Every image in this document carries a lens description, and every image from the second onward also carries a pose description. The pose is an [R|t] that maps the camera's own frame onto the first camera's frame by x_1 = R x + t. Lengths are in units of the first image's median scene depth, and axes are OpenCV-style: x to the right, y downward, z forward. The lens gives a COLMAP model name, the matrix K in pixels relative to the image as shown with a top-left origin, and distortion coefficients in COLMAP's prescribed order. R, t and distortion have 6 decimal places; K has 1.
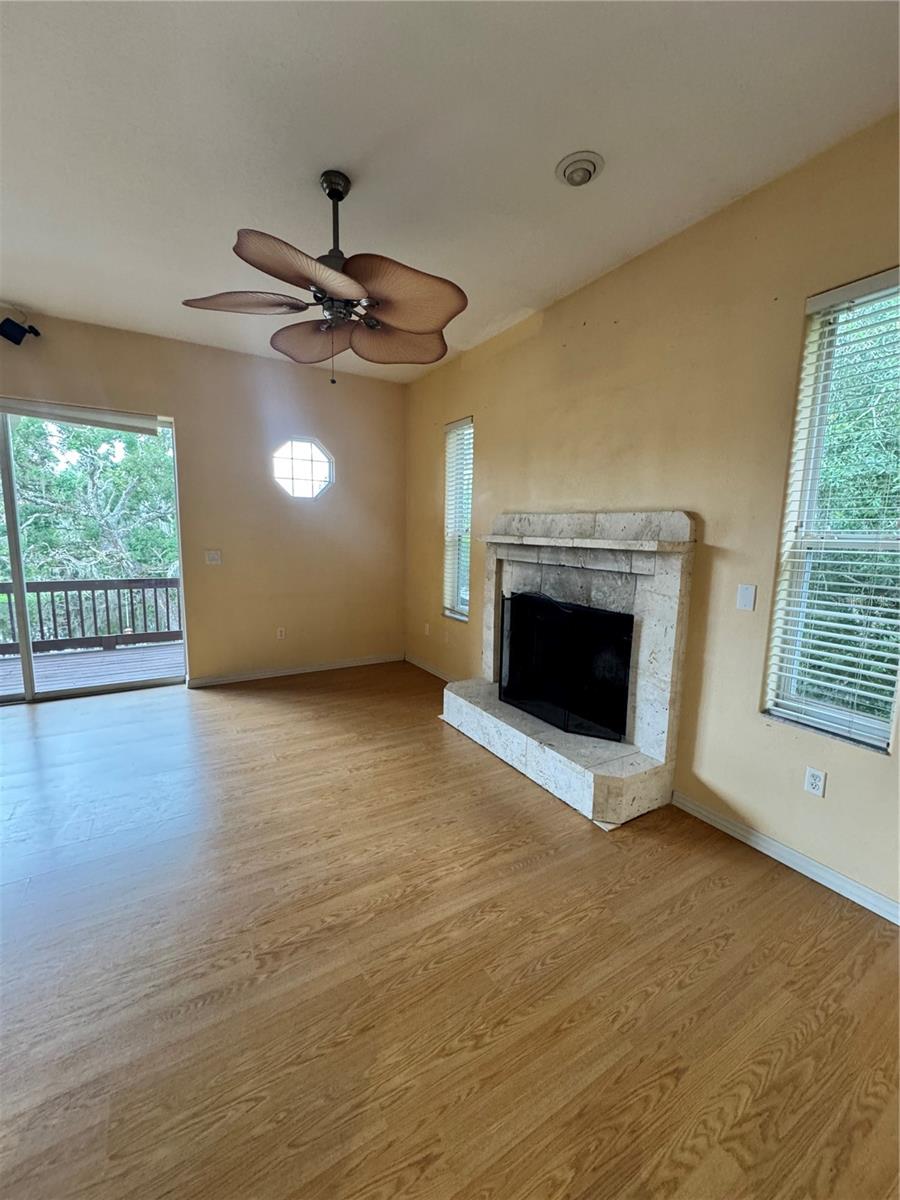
lens RADIAL K [[477.3, 0, 450.0], [0, 477.3, 600.0], [0, 0, 1]] dist [-0.002613, -0.000077]
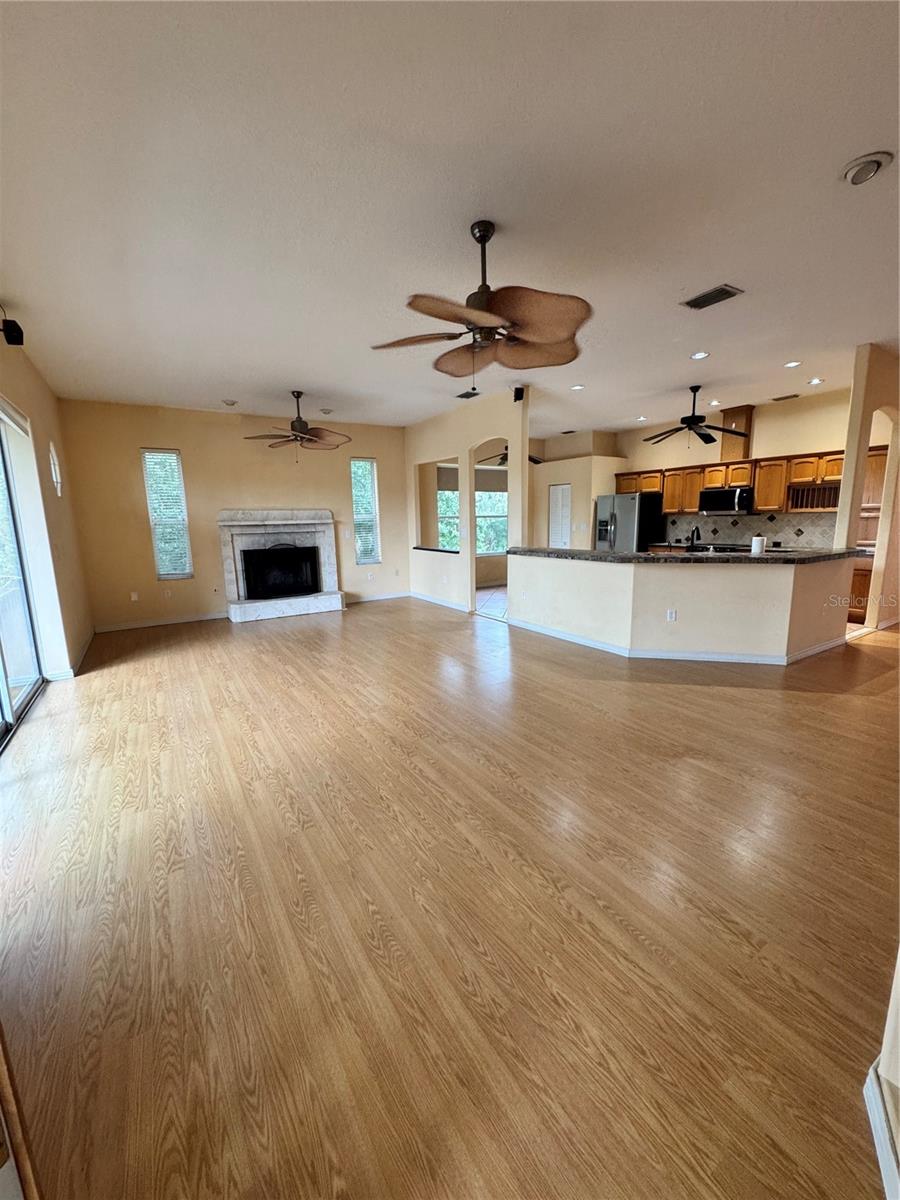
lens RADIAL K [[477.3, 0, 450.0], [0, 477.3, 600.0], [0, 0, 1]] dist [-0.002613, -0.000077]
pose [[-0.014728, -0.194138, 0.980864, -2.126742], [0.160615, 0.967772, 0.193958, -0.070199], [-0.986907, 0.160398, 0.016928, 0.180405]]
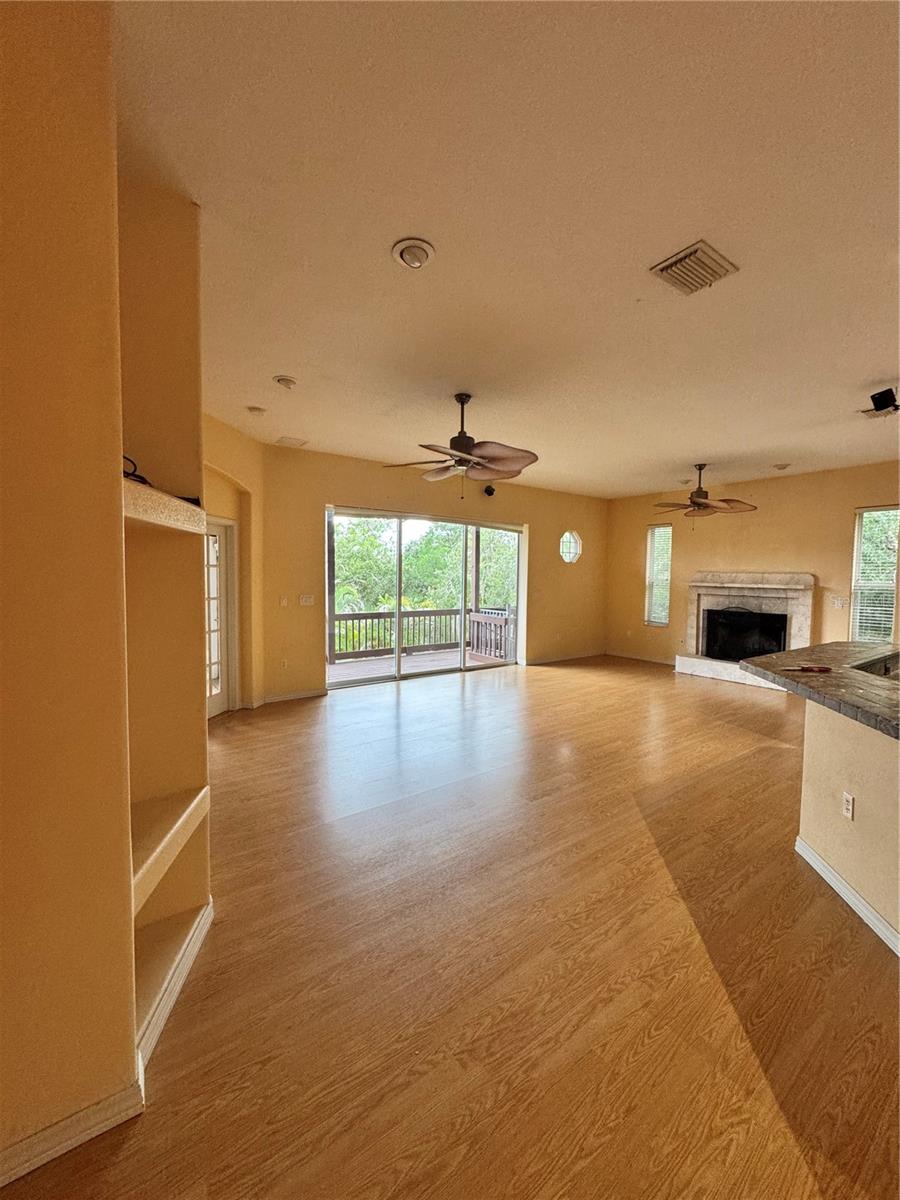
lens RADIAL K [[477.3, 0, 450.0], [0, 477.3, 600.0], [0, 0, 1]] dist [-0.002613, -0.000077]
pose [[0.996277, -0.014425, 0.084990, -1.355592], [0.021504, 0.996320, -0.082976, 0.107476], [-0.083480, 0.084495, 0.992921, -1.144752]]
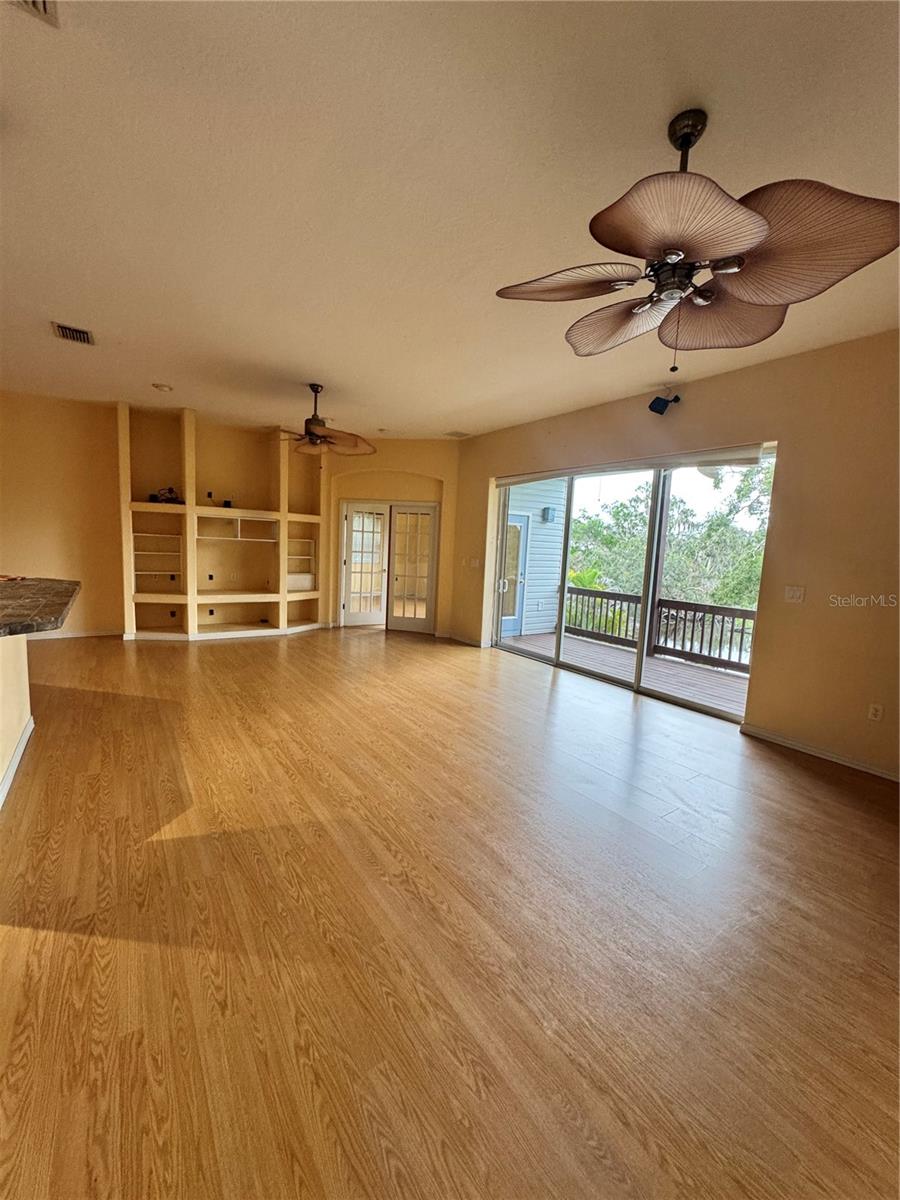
lens RADIAL K [[477.3, 0, 450.0], [0, 477.3, 600.0], [0, 0, 1]] dist [-0.002613, -0.000077]
pose [[0.069257, 0.097028, -0.992869, 0.411277], [-0.185175, 0.979213, 0.082777, -0.048505], [0.980262, 0.178122, 0.085784, 0.449456]]
